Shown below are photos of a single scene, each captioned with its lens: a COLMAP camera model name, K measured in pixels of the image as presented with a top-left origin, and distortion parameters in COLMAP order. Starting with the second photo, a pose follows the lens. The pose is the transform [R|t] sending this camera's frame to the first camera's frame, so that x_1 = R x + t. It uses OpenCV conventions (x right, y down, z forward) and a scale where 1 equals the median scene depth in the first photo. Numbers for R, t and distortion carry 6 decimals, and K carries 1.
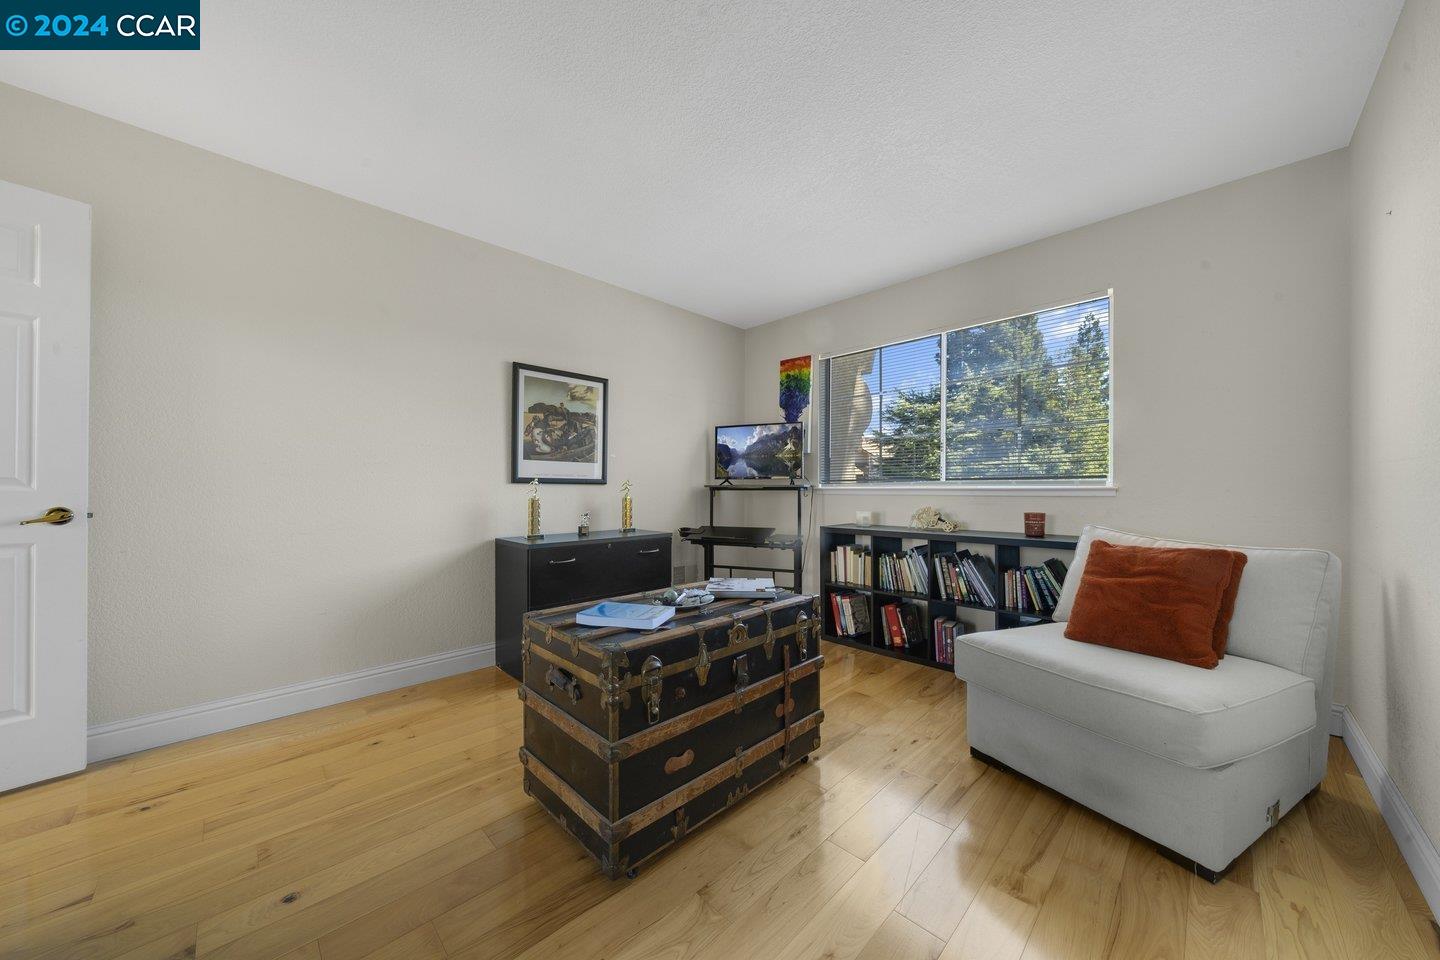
lens RADIAL K [[493.0, 0, 717.1], [0, 493.0, 489.2], [0, 0, 1]] dist [-0.007261, 0.000140]
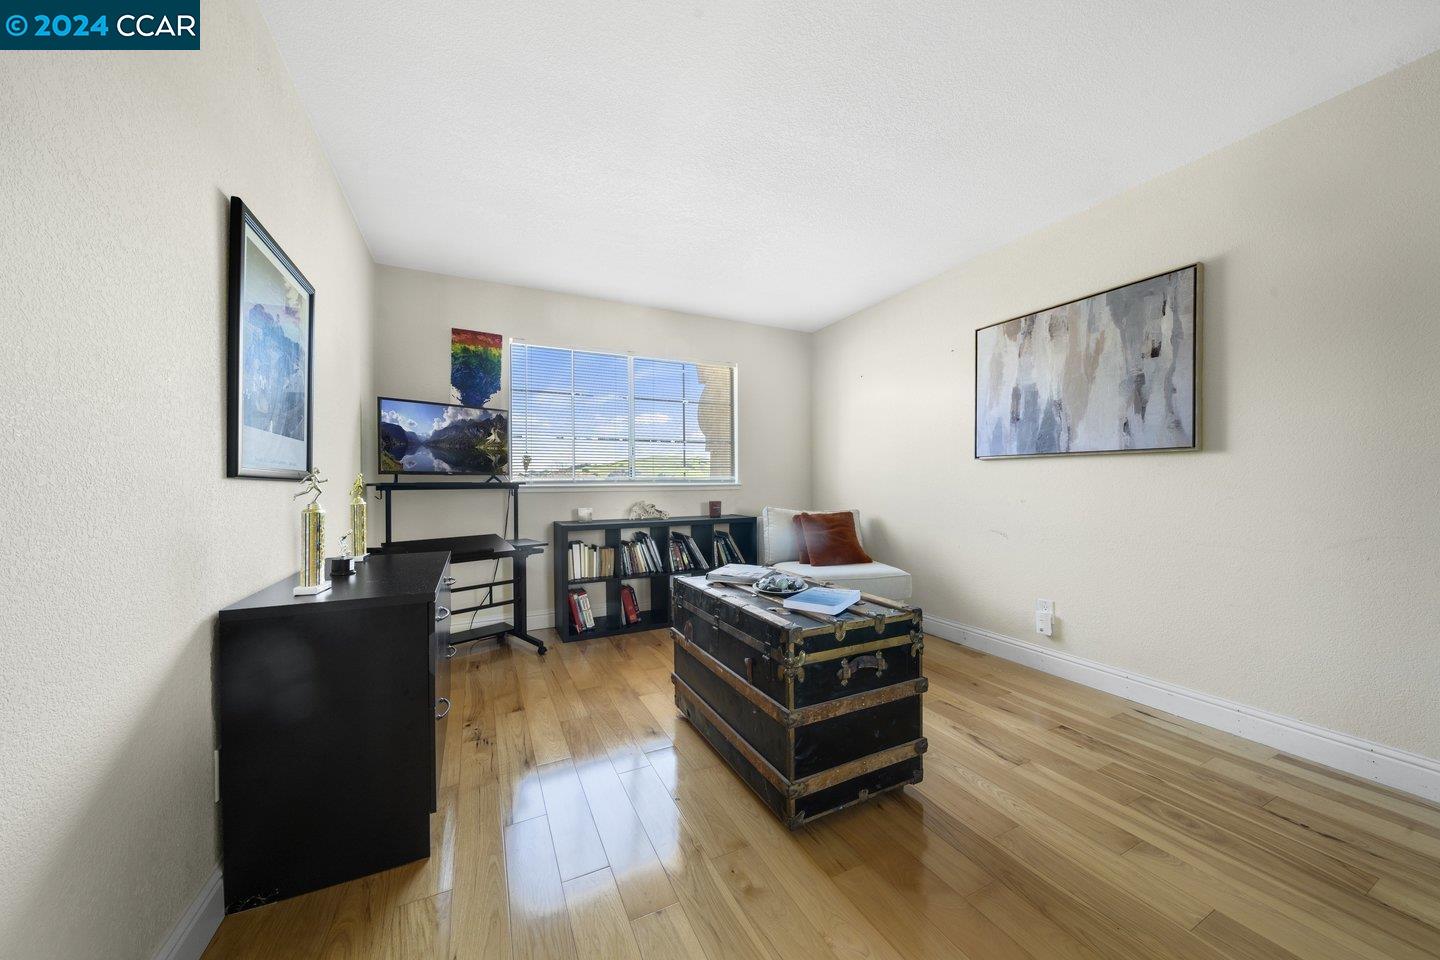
lens RADIAL K [[493.0, 0, 719.3], [0, 493.0, 488.1], [0, 0, 1]] dist [-0.007261, 0.000140]
pose [[0.309099, -0.009524, 0.950982, -0.525588], [0.007949, 0.999941, 0.007430, -0.001799], [-0.950997, 0.005263, 0.309156, 0.355905]]
